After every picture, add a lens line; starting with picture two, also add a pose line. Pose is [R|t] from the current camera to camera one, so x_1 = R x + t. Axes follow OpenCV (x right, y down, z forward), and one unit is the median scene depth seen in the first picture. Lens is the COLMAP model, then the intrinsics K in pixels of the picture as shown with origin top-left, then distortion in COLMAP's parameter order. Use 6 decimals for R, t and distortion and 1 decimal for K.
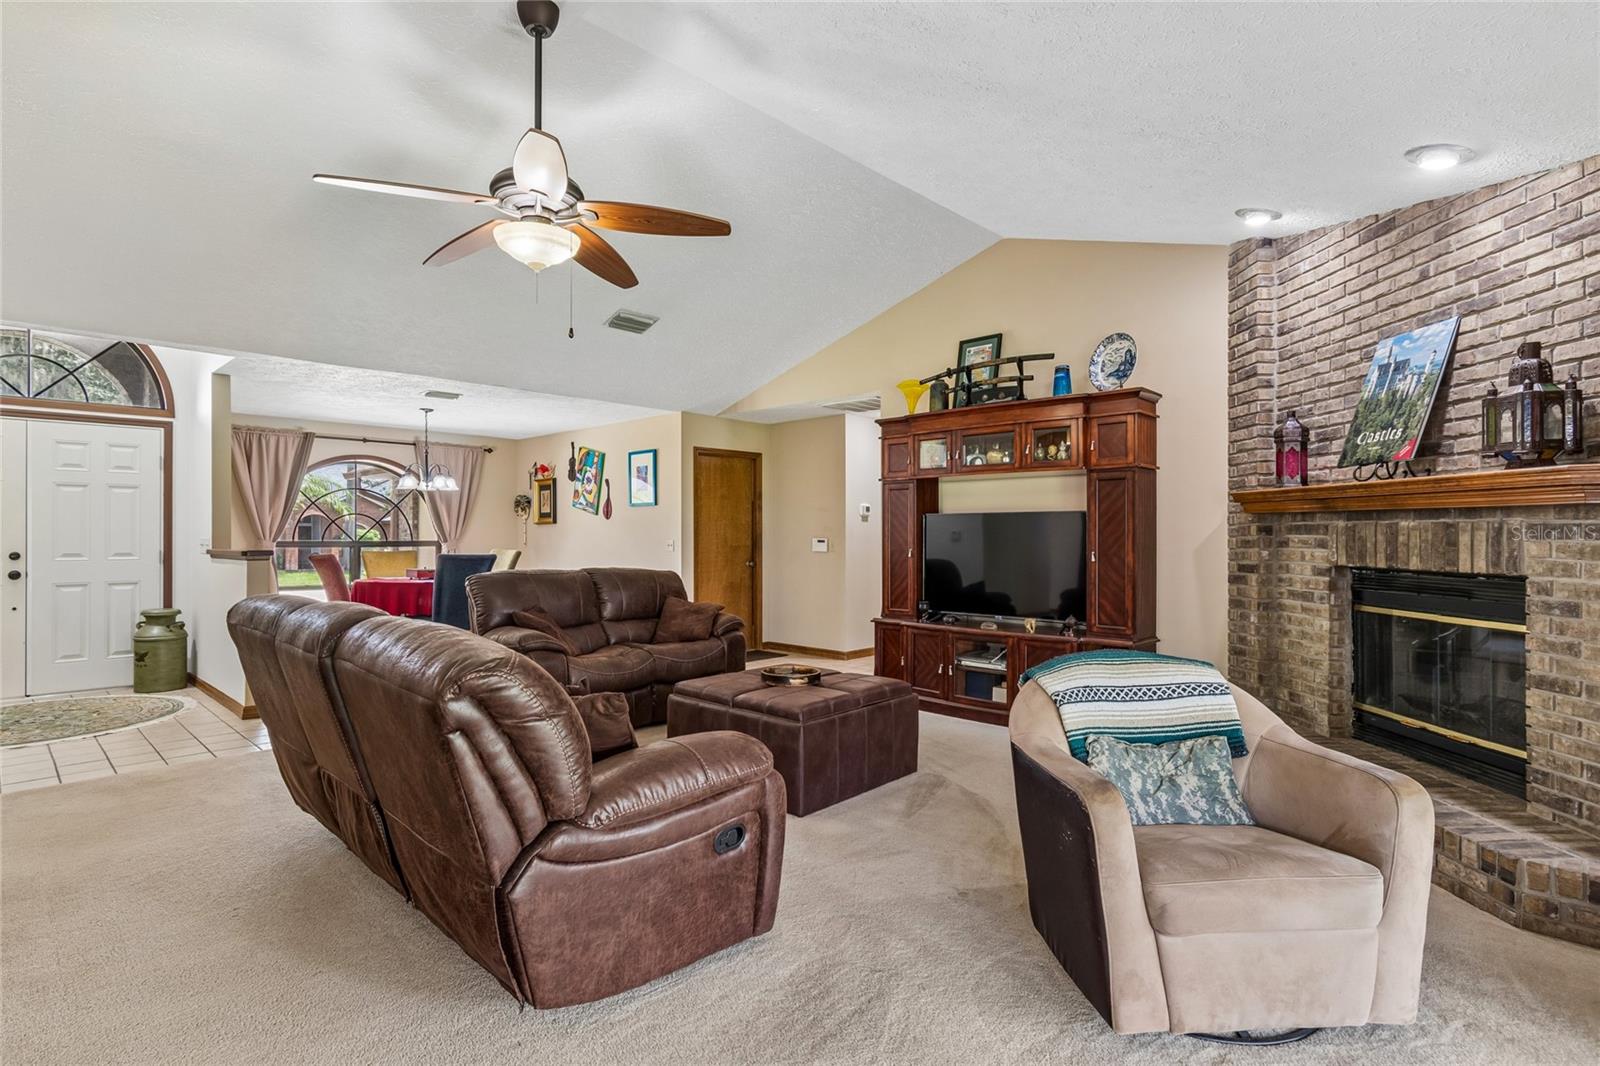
lens RADIAL K [[800.5, 0, 791.6], [0, 800.5, 531.0], [0, 0, 1]] dist [0.001478, -0.000191]
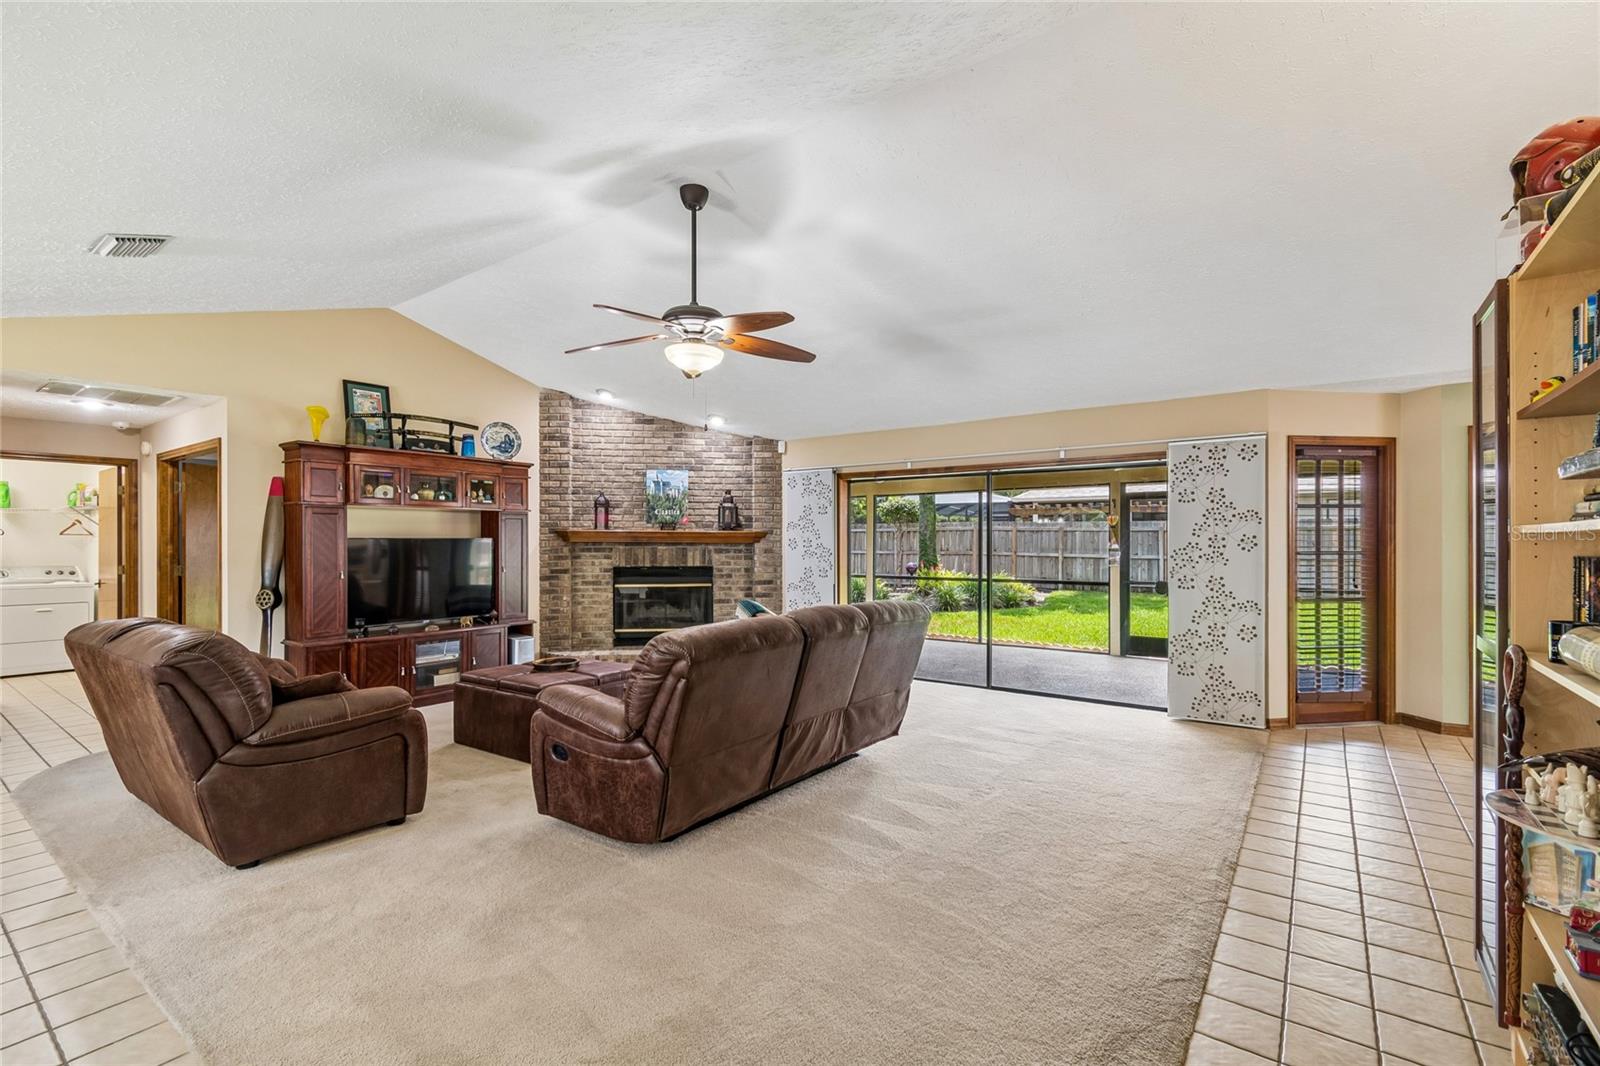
lens RADIAL K [[709.9, 0, 790.4], [0, 709.9, 539.2], [0, 0, 1]] dist [0.000415, -0.000328]
pose [[-0.136612, 0.002124, 0.990622, -1.210979], [-0.001986, 0.999995, -0.002418, -0.025990], [-0.990623, -0.002298, -0.136608, 0.766240]]
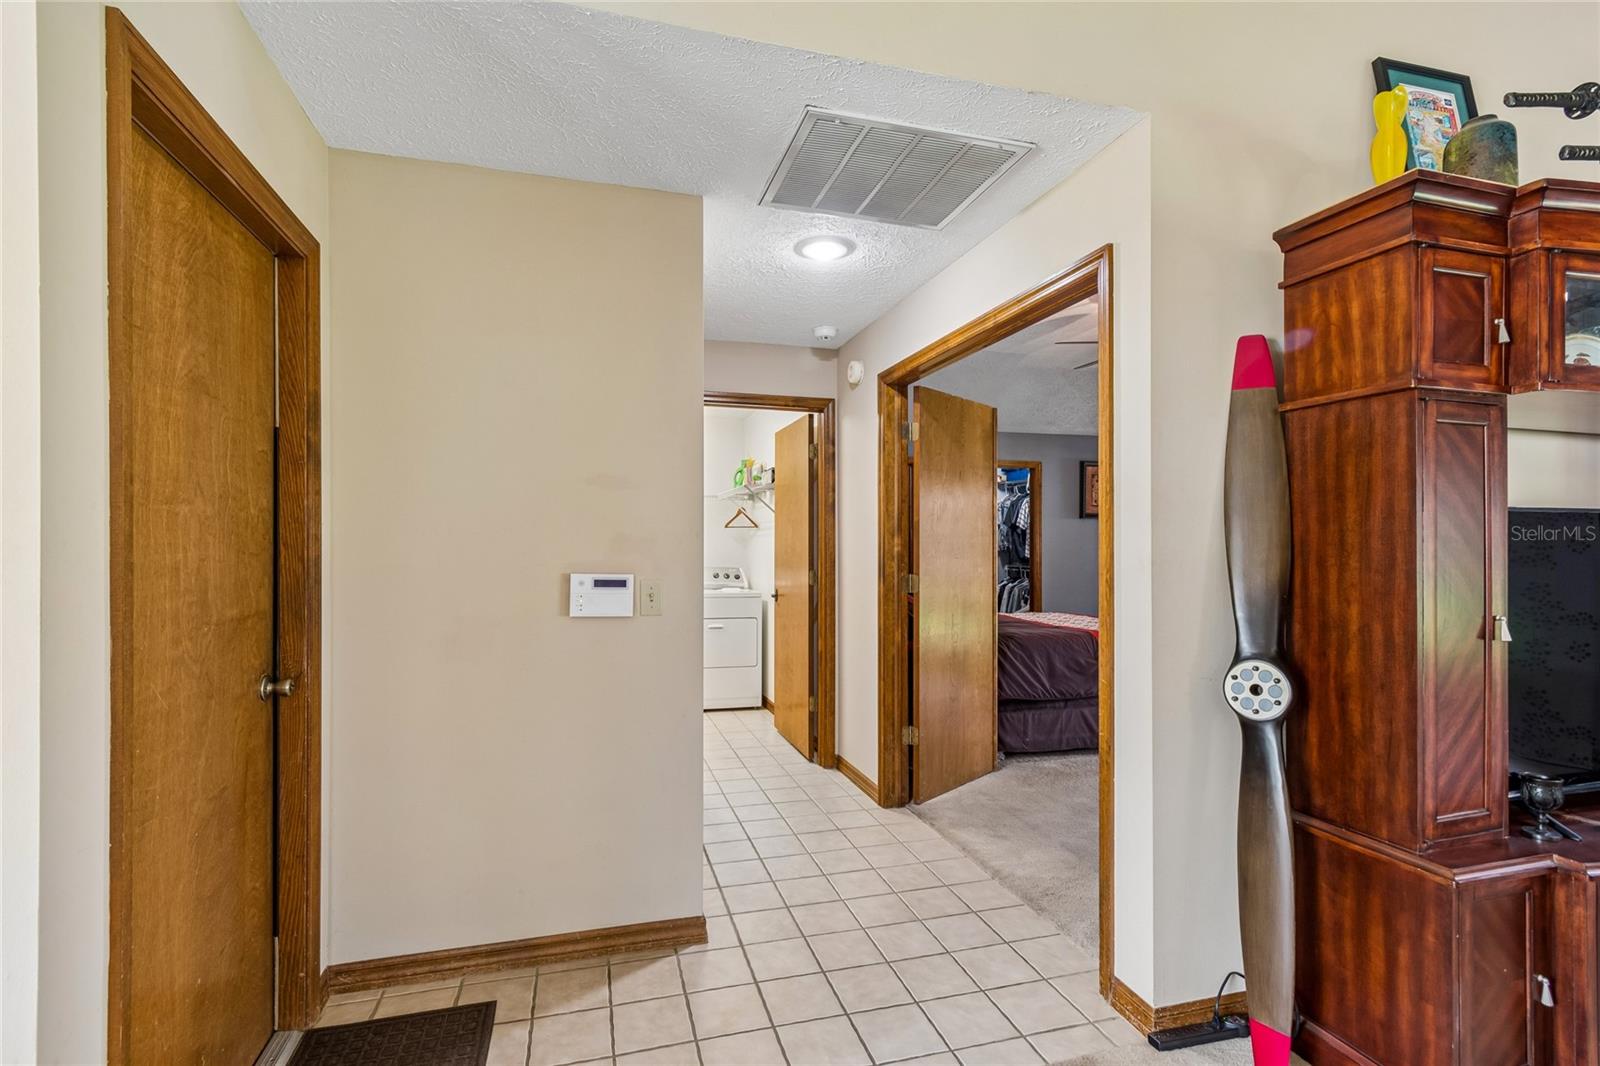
lens RADIAL K [[744.3, 0, 788.6], [0, 744.3, 547.6], [0, 0, 1]] dist [0.001452, 0.000273]
pose [[0.500668, -0.002012, 0.865637, -0.347029], [-0.005496, 0.999970, 0.005502, -0.005960], [-0.865622, -0.007512, 0.500642, 1.545925]]
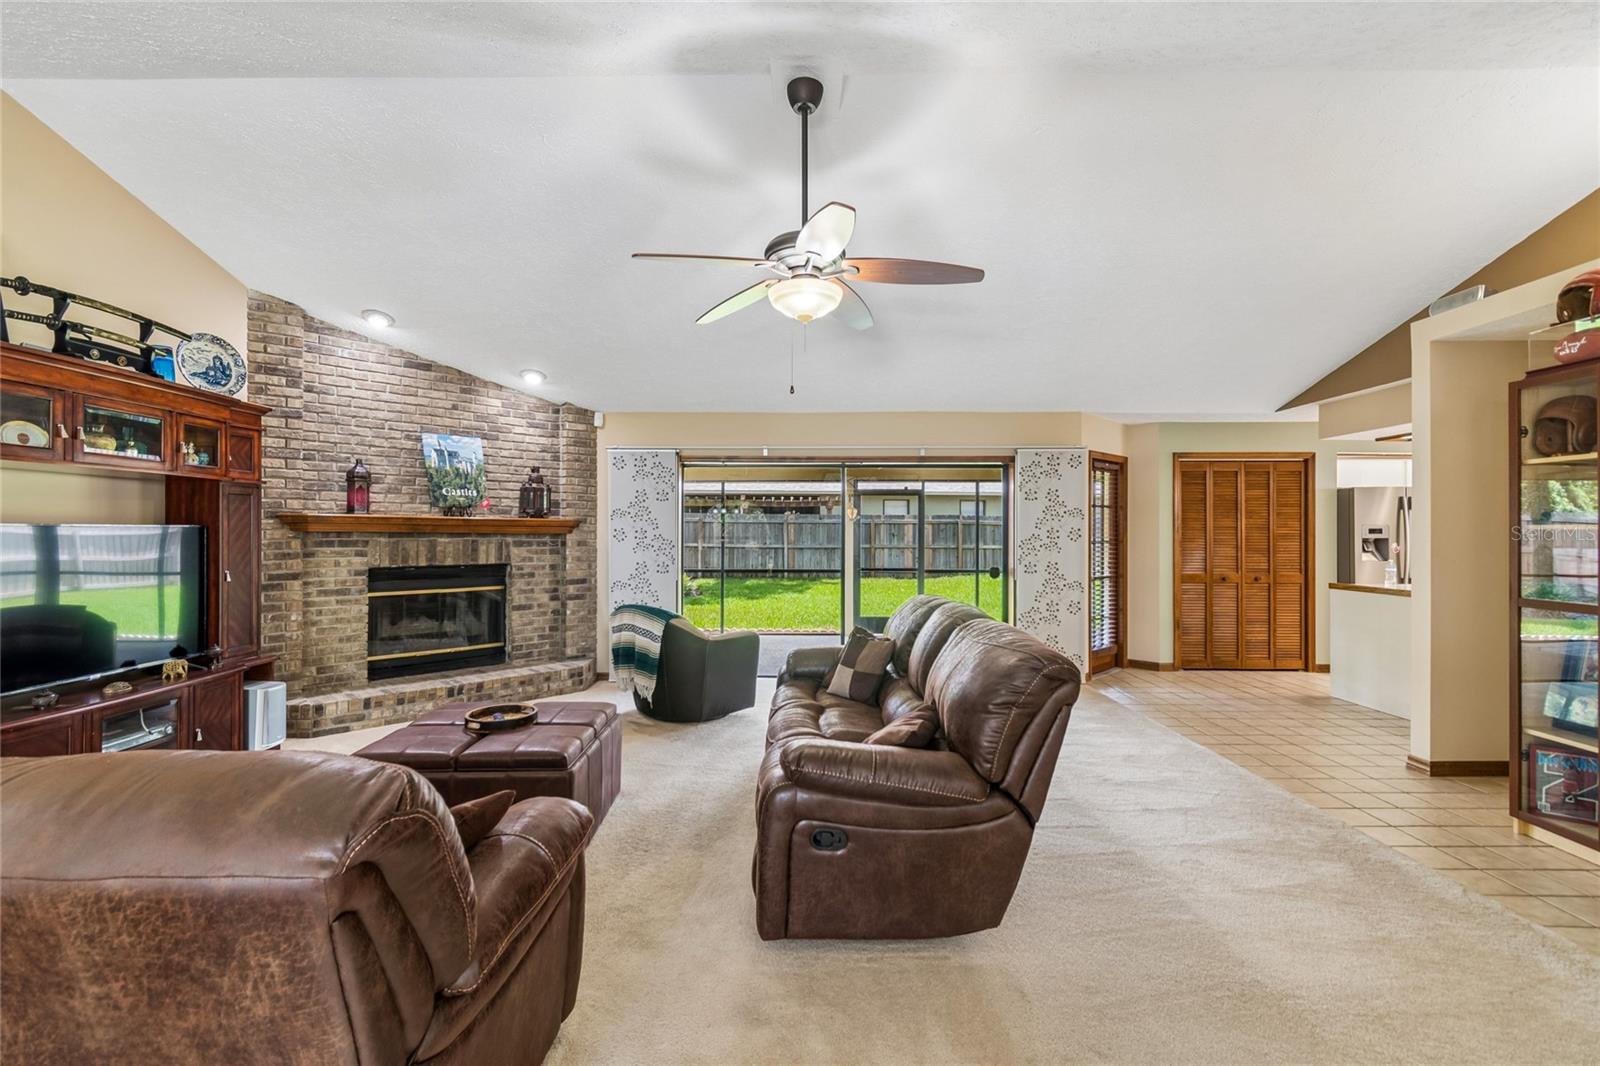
lens RADIAL K [[704.6, 0, 785.4], [0, 704.6, 528.9], [0, 0, 1]] dist [0.008747, 0.000163]
pose [[-0.686405, 0.000117, 0.727219, -0.776964], [-0.005358, 0.999972, -0.005219, -0.025363], [-0.727199, -0.007479, -0.686386, 1.293840]]
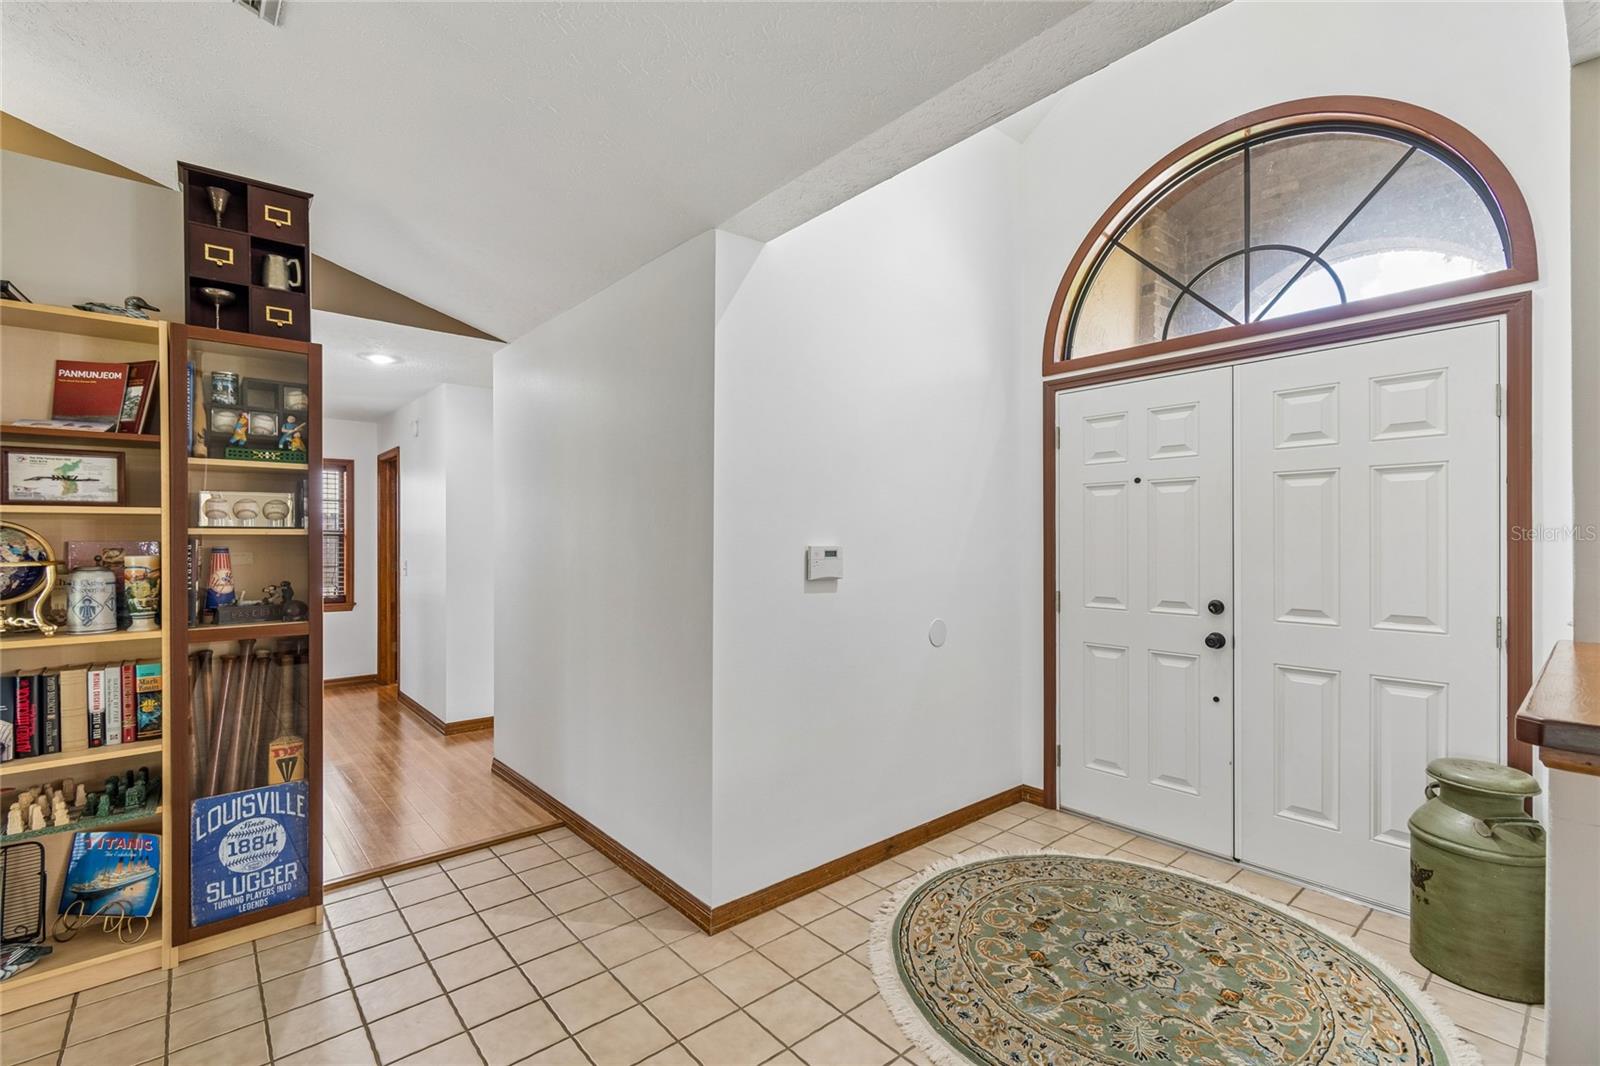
lens RADIAL K [[710.9, 0, 785.5], [0, 710.9, 539.8], [0, 0, 1]] dist [0.001814, 0.001122]
pose [[-0.095030, 0.001442, -0.995473, -0.614072], [0.004899, 0.999988, 0.000981, -0.026699], [0.995462, -0.004784, -0.095036, 1.050283]]
